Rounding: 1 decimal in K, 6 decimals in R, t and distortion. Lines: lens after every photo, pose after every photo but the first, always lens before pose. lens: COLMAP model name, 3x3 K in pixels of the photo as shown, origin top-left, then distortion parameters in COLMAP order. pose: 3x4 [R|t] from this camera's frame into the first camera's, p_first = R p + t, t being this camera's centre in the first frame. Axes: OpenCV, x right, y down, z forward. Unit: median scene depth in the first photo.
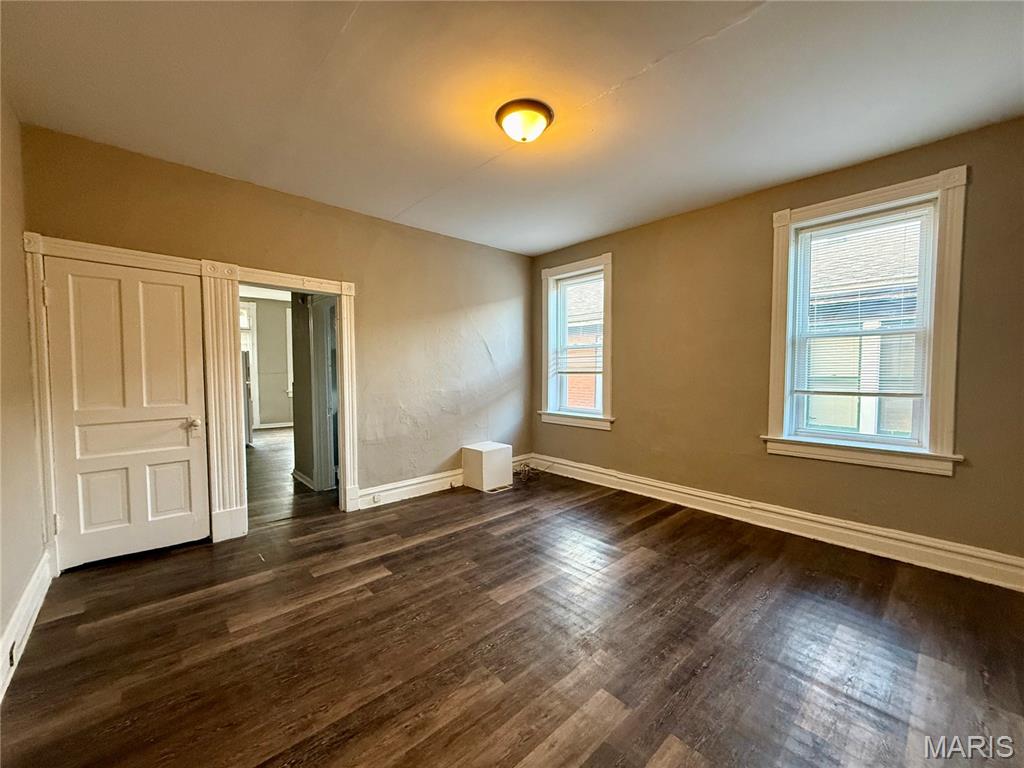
lens RADIAL K [[406.4, 0, 511.2], [0, 406.4, 384.8], [0, 0, 1]] dist [-0.000715, 0.000037]
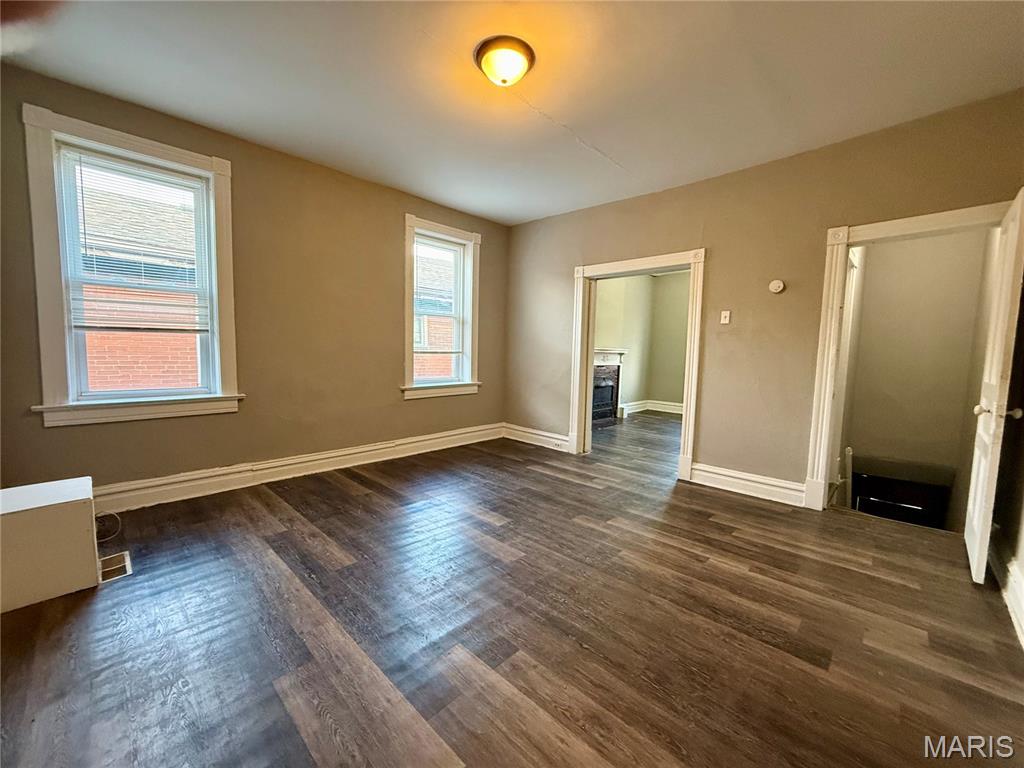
lens RADIAL K [[406.4, 0, 511.2], [0, 406.4, 384.8], [0, 0, 1]] dist [-0.000715, 0.000037]
pose [[-0.057472, -0.084212, 0.994789, -0.683168], [0.021897, 0.996090, 0.085587, 0.016739], [-0.998107, 0.026702, -0.055403, 0.735948]]
